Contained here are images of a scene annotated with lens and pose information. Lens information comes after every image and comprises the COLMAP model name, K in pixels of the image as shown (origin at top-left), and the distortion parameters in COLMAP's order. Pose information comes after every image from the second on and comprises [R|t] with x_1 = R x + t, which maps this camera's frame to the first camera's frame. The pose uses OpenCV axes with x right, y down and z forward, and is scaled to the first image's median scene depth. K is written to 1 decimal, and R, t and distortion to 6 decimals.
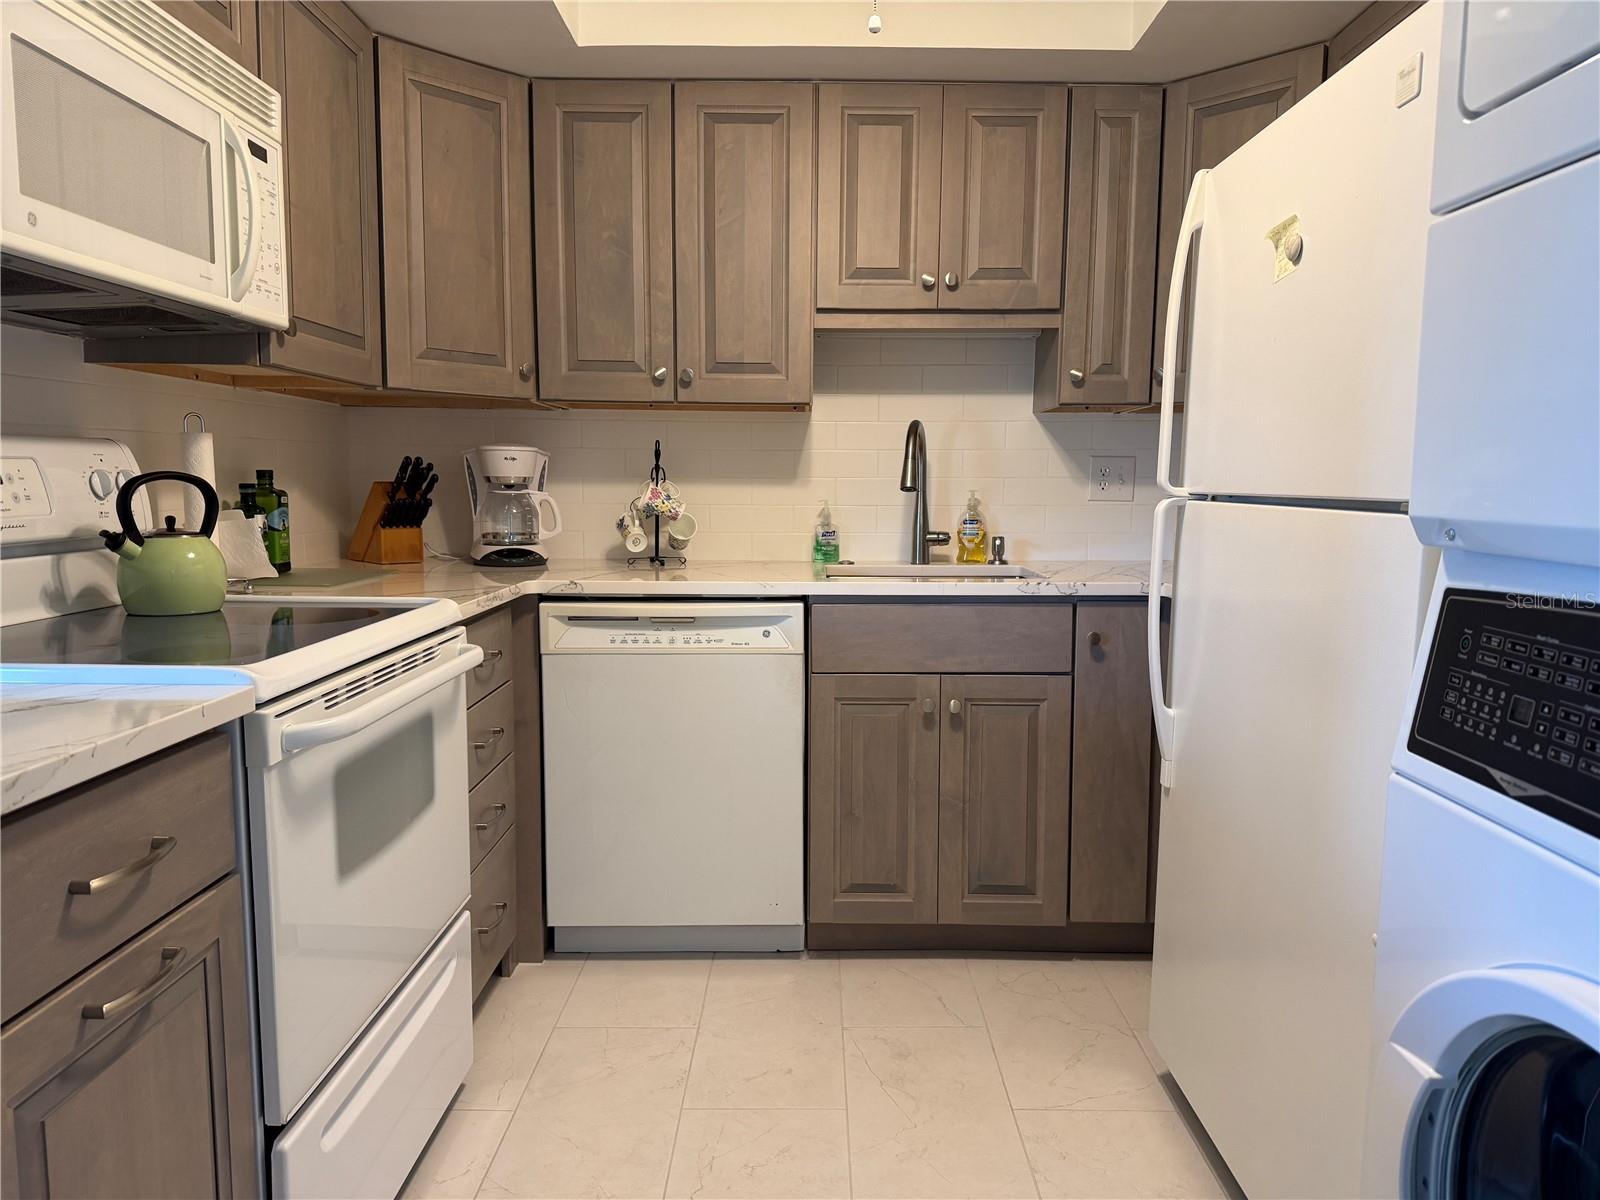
lens RADIAL K [[1112.3, 0, 808.5], [0, 1112.3, 602.9], [0, 0, 1]] dist [0.139410, -0.235655]
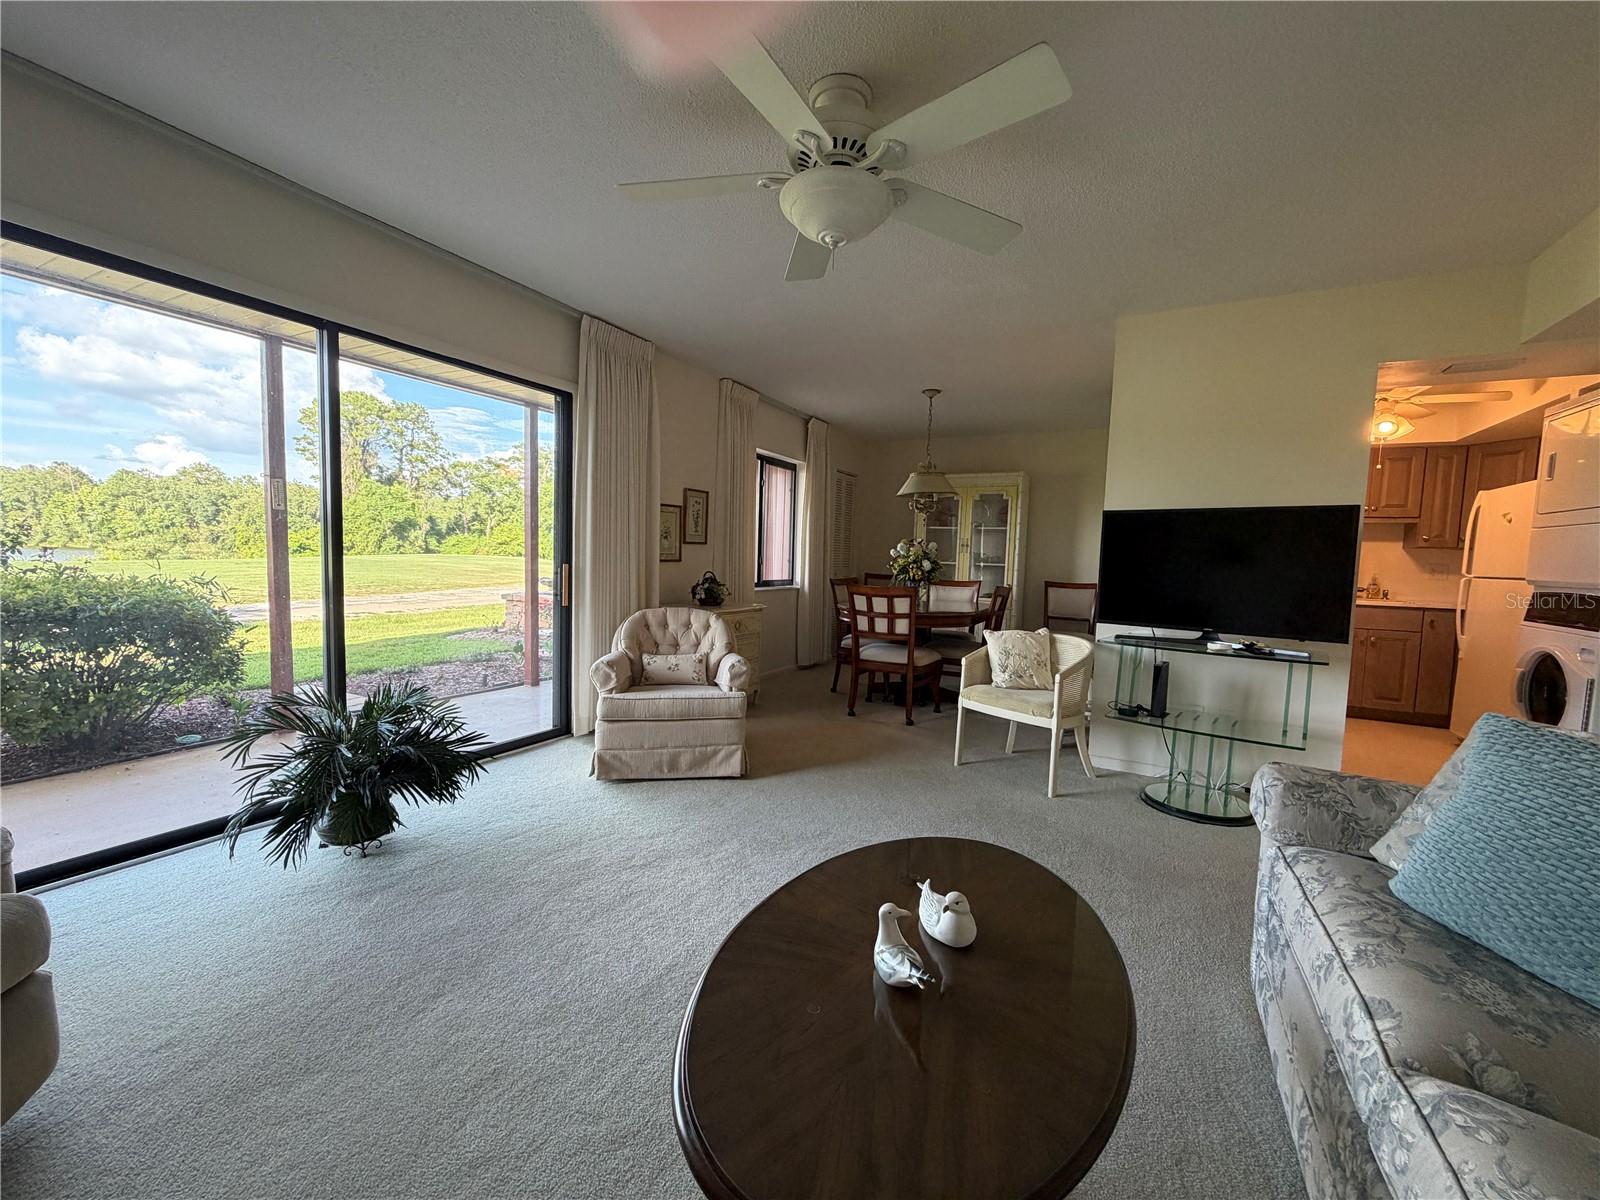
lens RADIAL K [[637.4, 0, 796.3], [0, 637.4, 599.8], [0, 0, 1]] dist [-0.000762, 0.000561]
pose [[0.878419, 0.053973, -0.474833, -0.449043], [-0.078104, 0.996456, -0.031225, 0.158538], [0.471465, 0.064514, 0.879522, -1.369569]]
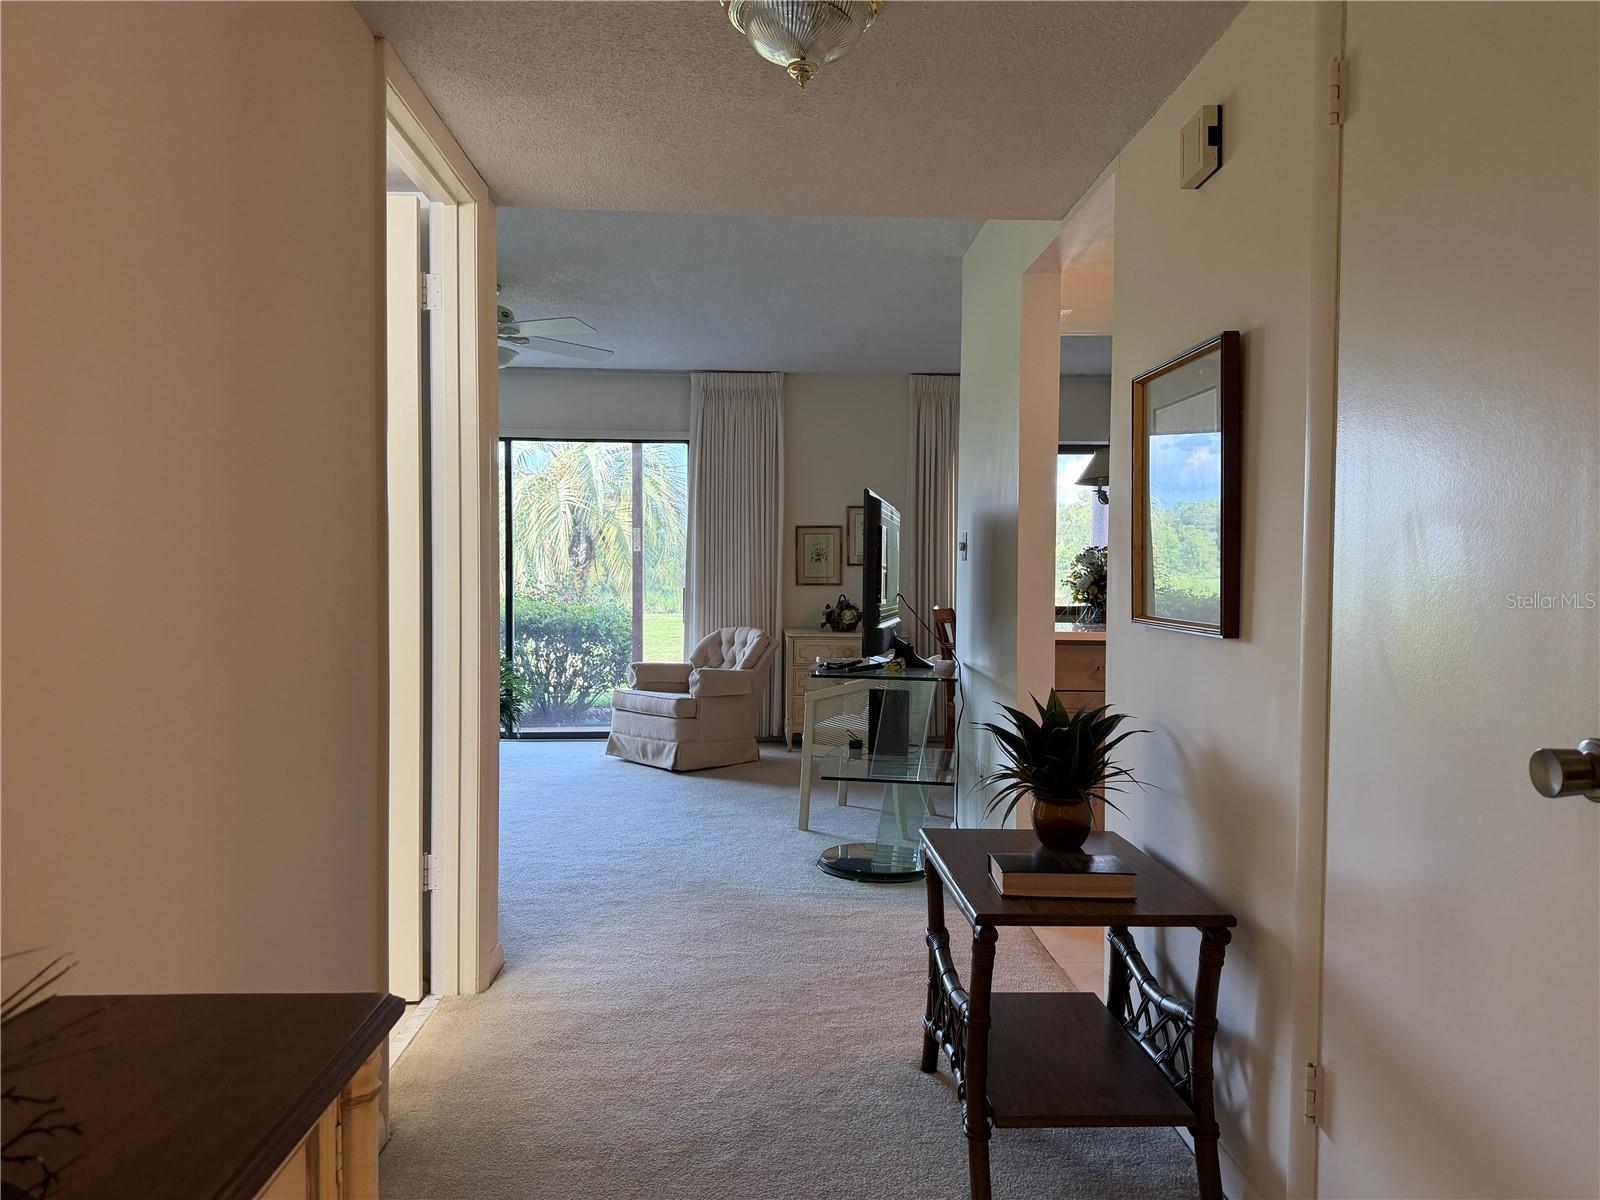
lens RADIAL K [[1119.7, 0, 789.8], [0, 1119.7, 608.3], [0, 0, 1]] dist [0.060450, -0.086018]
pose [[0.045089, 0.016546, -0.998846, 1.212894], [-0.116707, 0.993103, 0.011182, 0.069776], [0.992142, 0.116068, 0.046709, -0.290002]]
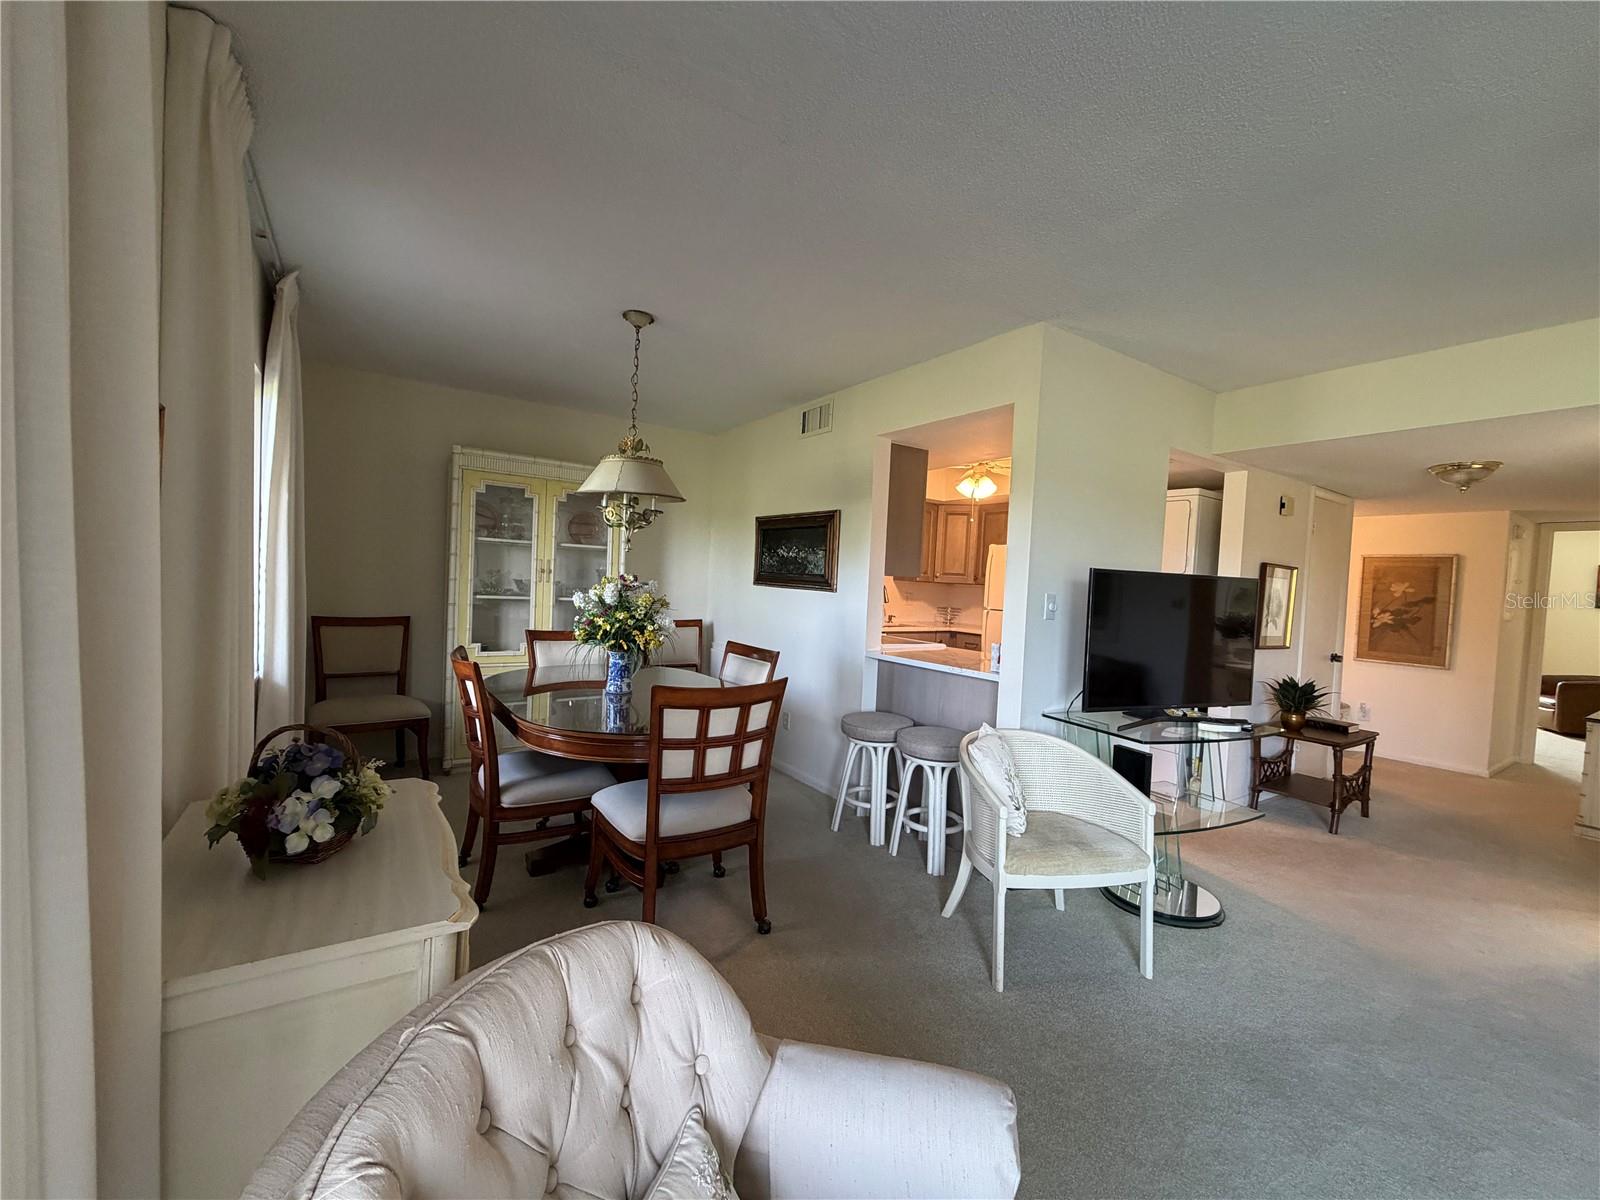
lens RADIAL K [[637.4, 0, 796.3], [0, 637.4, 599.8], [0, 0, 1]] dist [-0.000762, 0.000561]
pose [[0.827059, 0.015488, 0.561902, -1.391934], [0.018883, 0.998291, -0.055310, -0.001113], [-0.561798, 0.056355, 0.825352, -0.585008]]
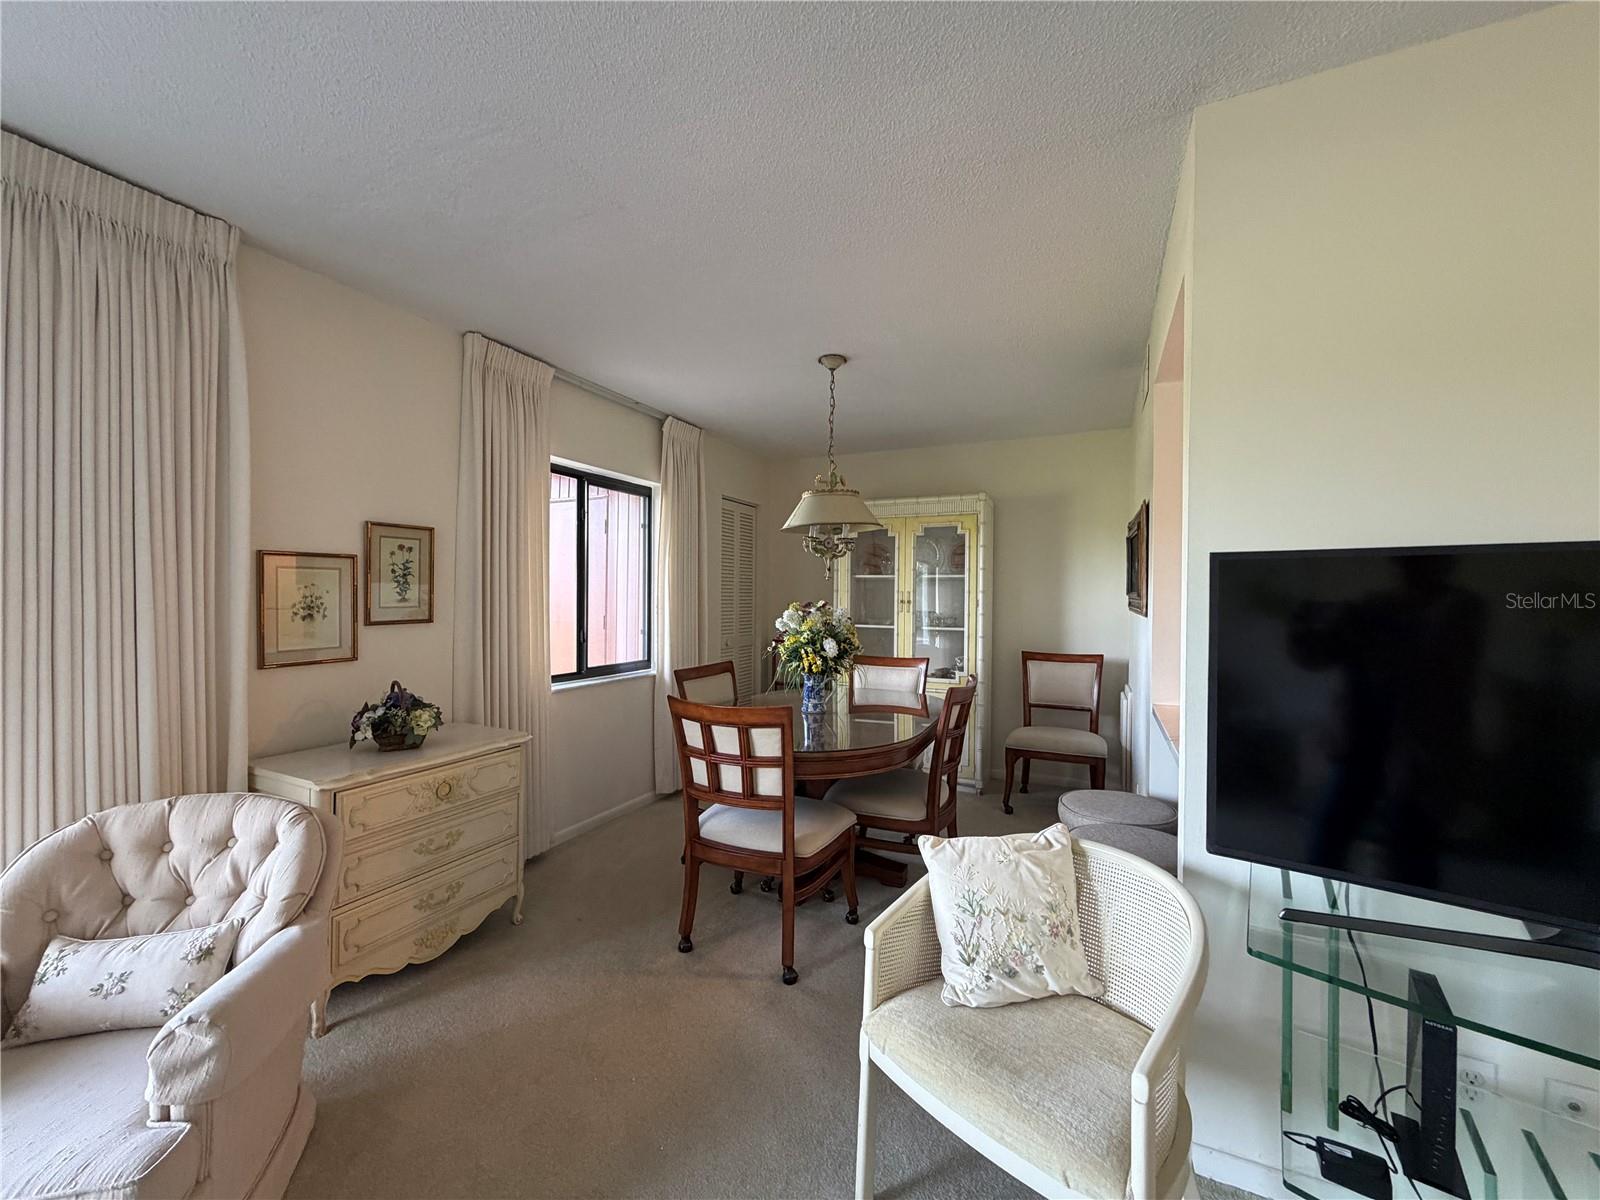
lens RADIAL K [[637.4, 0, 796.3], [0, 637.4, 599.8], [0, 0, 1]] dist [-0.000762, 0.000561]
pose [[0.904465, 0.003207, -0.426535, -0.592185], [-0.049314, 0.994053, -0.097096, 0.001712], [0.423687, 0.108854, 0.899244, -0.586115]]
